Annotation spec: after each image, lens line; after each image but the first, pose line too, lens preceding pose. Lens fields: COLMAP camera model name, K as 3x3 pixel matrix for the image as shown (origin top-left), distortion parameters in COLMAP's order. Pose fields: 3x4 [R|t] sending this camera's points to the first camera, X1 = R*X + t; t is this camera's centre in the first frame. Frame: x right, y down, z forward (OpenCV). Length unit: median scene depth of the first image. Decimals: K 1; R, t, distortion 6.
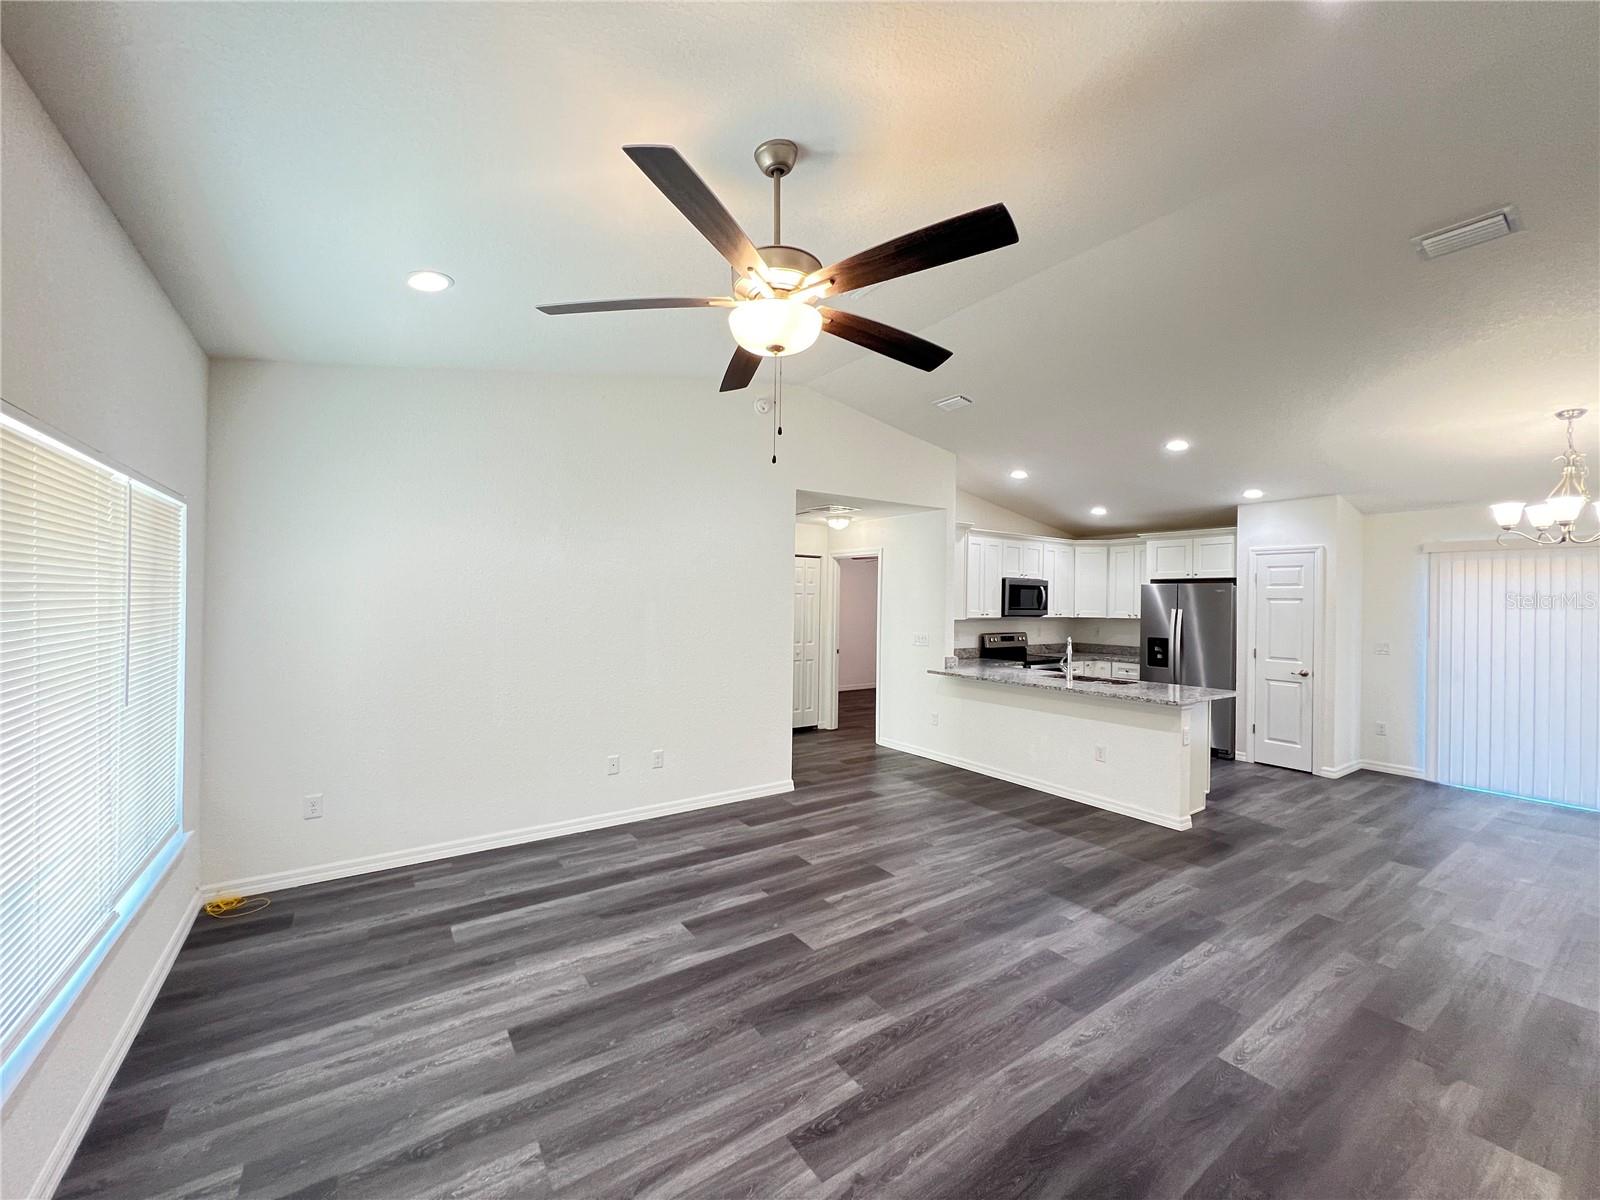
lens RADIAL K [[640.3, 0, 799.1], [0, 640.3, 594.7], [0, 0, 1]] dist [-0.001816, 0.000234]
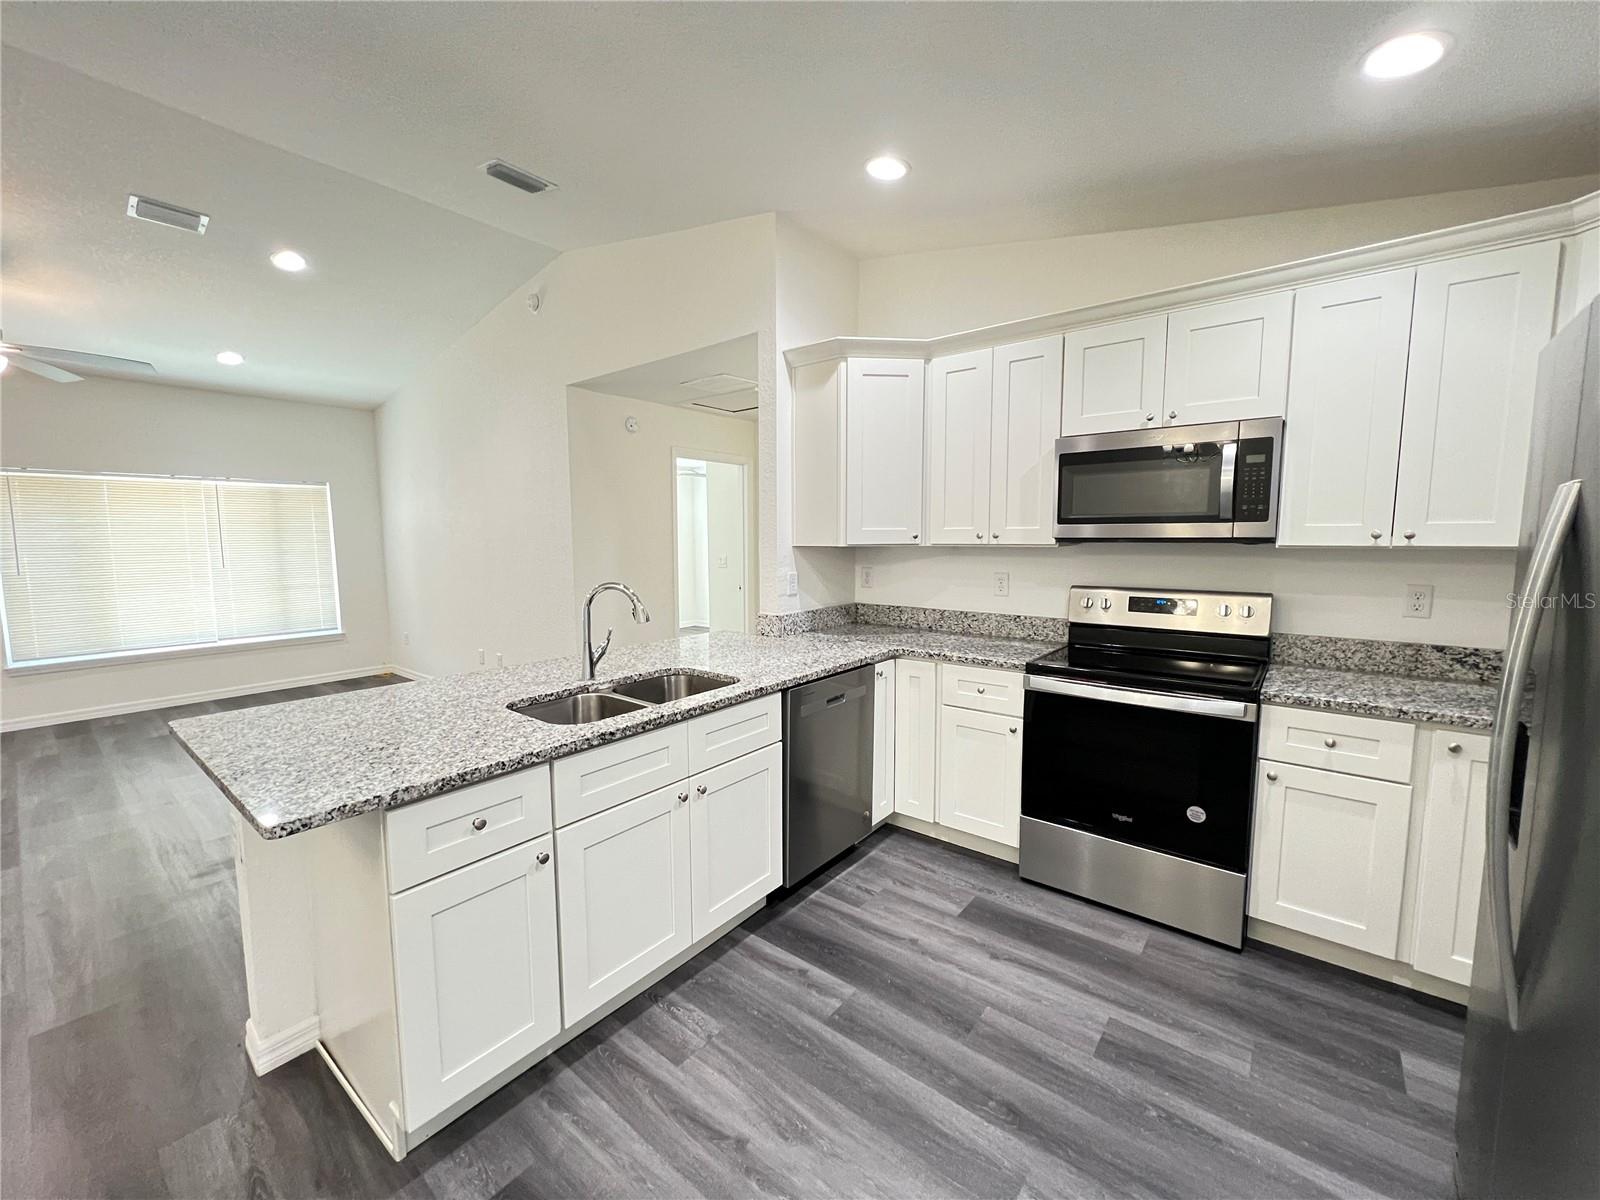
lens RADIAL K [[640.3, 0, 800.8], [0, 640.3, 596.0], [0, 0, 1]] dist [-0.001816, 0.000234]
pose [[0.292106, 0.075769, -0.953380, 1.544169], [0.019558, 0.996175, 0.085162, 0.073560], [0.956186, -0.043522, 0.289507, 1.788071]]
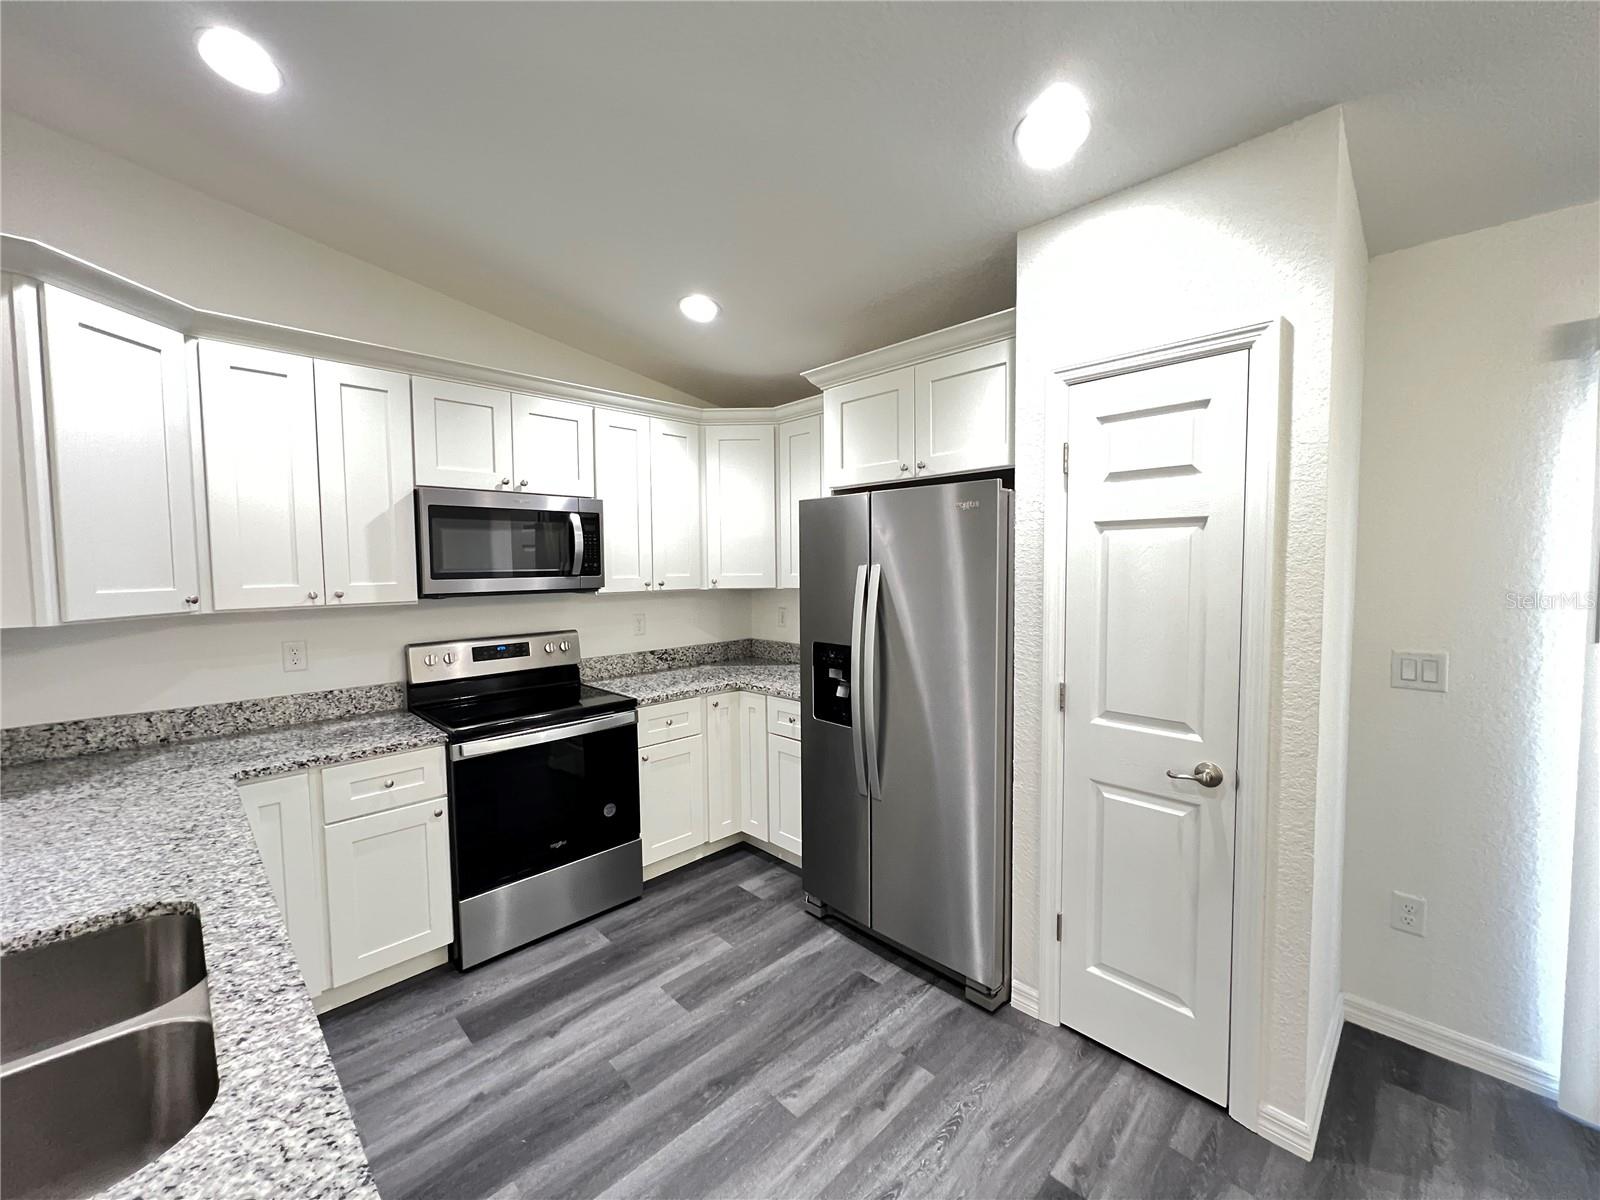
lens RADIAL K [[640.3, 0, 791.6], [0, 640.3, 594.1], [0, 0, 1]] dist [-0.001816, 0.000234]
pose [[0.984033, -0.034220, 0.174666, 1.099821], [0.023668, 0.997787, 0.062143, 0.034829], [-0.176406, -0.057017, 0.982665, 1.491283]]
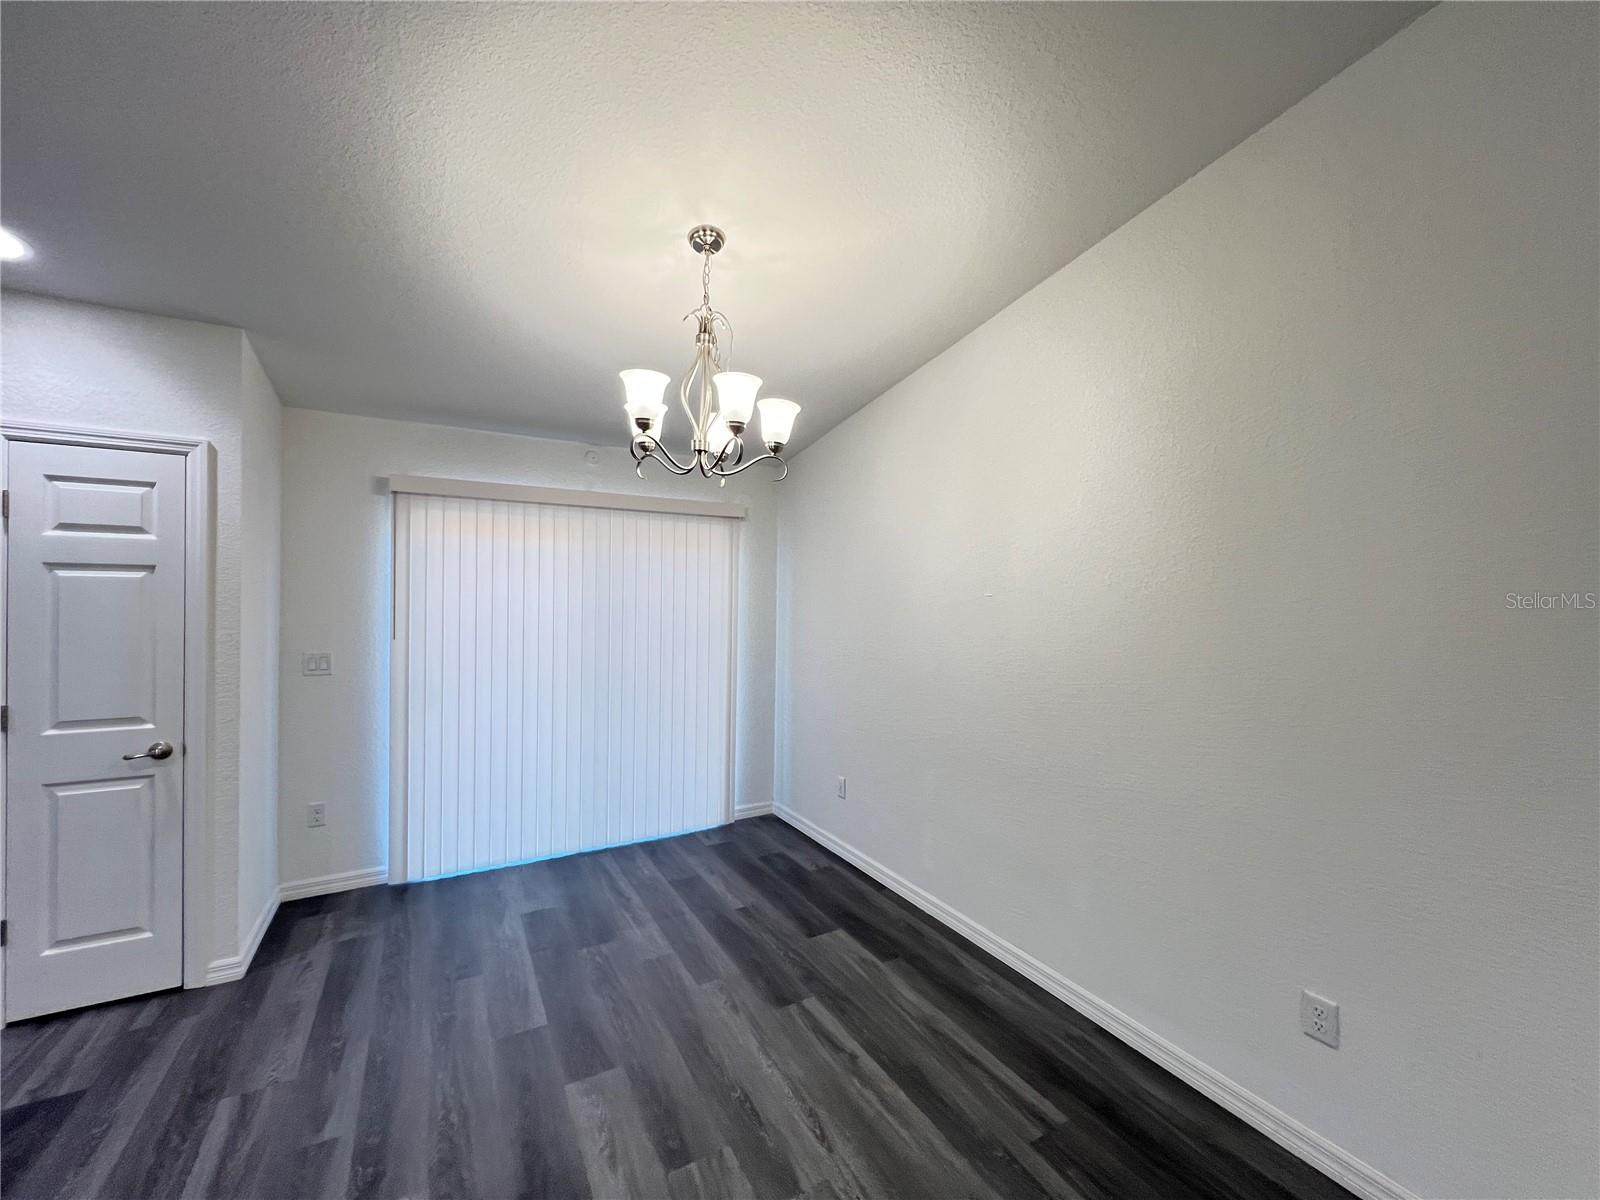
lens RADIAL K [[640.3, 0, 803.7], [0, 640.3, 590.0], [0, 0, 1]] dist [-0.001816, 0.000234]
pose [[0.078607, -0.009528, 0.996860, 0.828848], [-0.007440, 0.999921, 0.010144, 0.026501], [-0.996878, -0.008214, 0.078530, 1.114236]]
